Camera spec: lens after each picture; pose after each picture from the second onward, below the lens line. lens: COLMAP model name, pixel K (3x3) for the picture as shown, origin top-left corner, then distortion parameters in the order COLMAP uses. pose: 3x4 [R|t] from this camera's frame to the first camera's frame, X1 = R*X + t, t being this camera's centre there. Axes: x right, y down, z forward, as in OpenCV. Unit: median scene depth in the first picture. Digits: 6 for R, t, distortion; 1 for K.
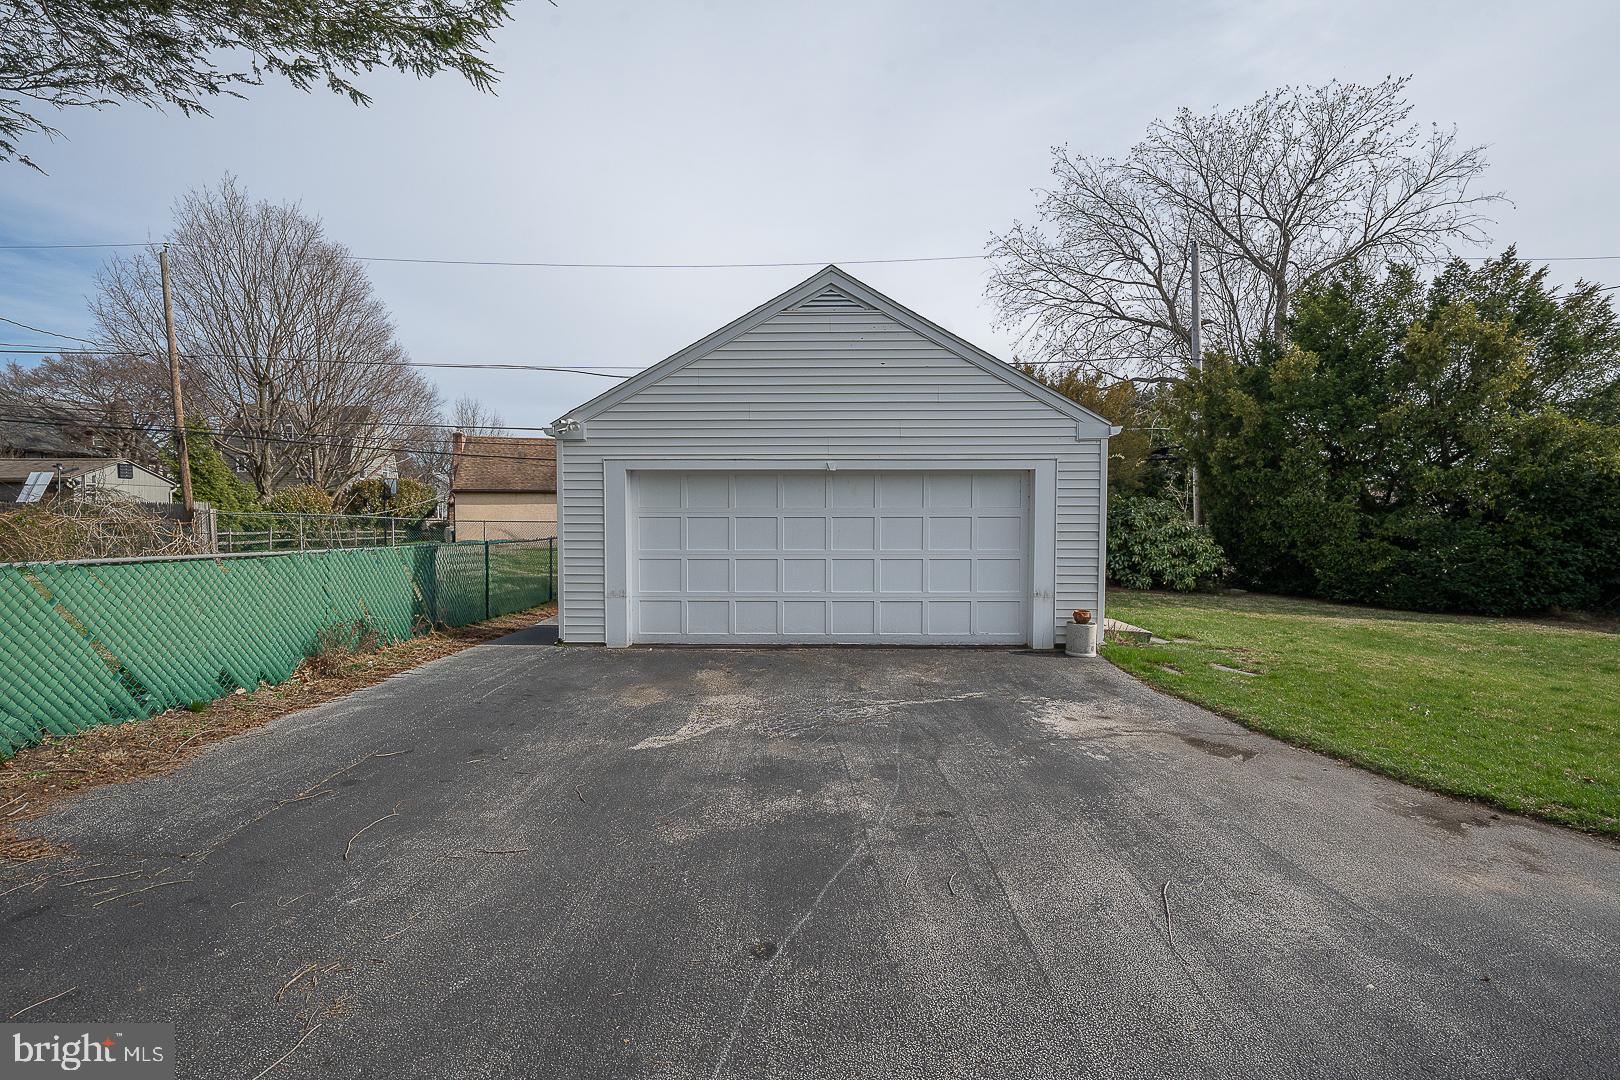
lens RADIAL K [[691.7, 0, 814.2], [0, 691.7, 532.4], [0, 0, 1]] dist [-0.001442, 0.000663]
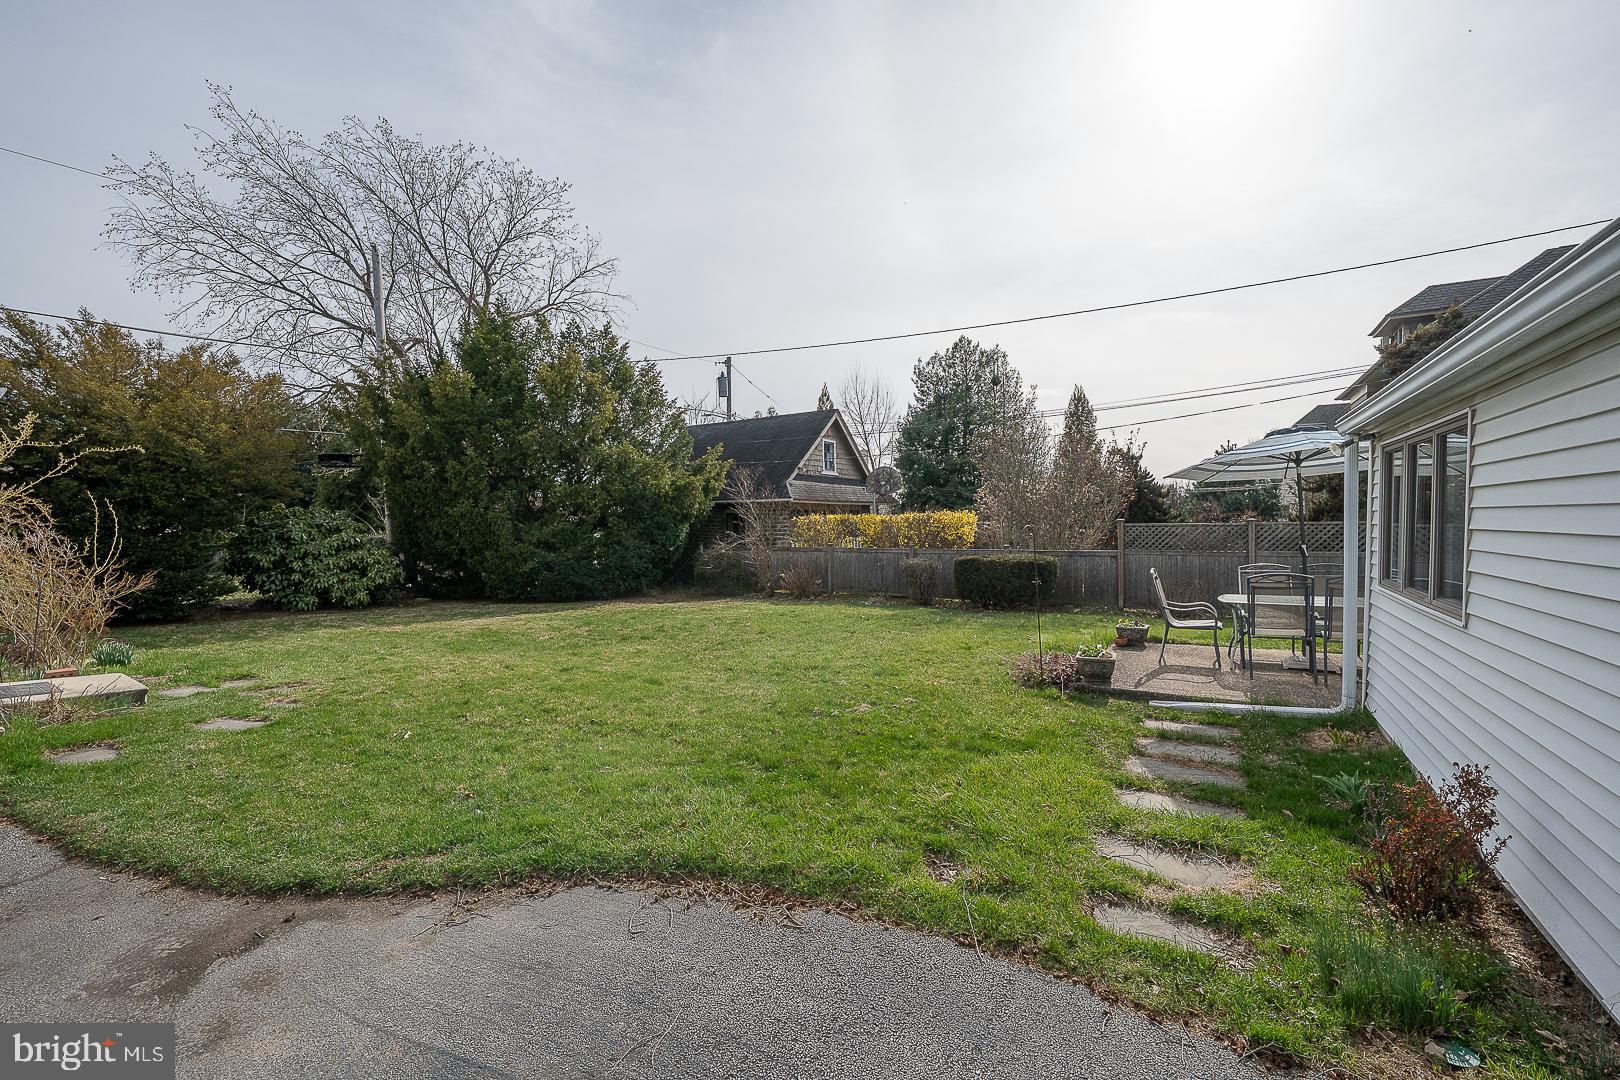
lens RADIAL K [[573.7, 0, 826.5], [0, 573.7, 533.5], [0, 0, 1]] dist [-0.016698, 0.004321]
pose [[0.536270, -0.027388, 0.843602, 0.223578], [0.037829, 0.999249, 0.008394, 0.002860], [-0.843198, 0.027412, 0.536903, 0.046476]]
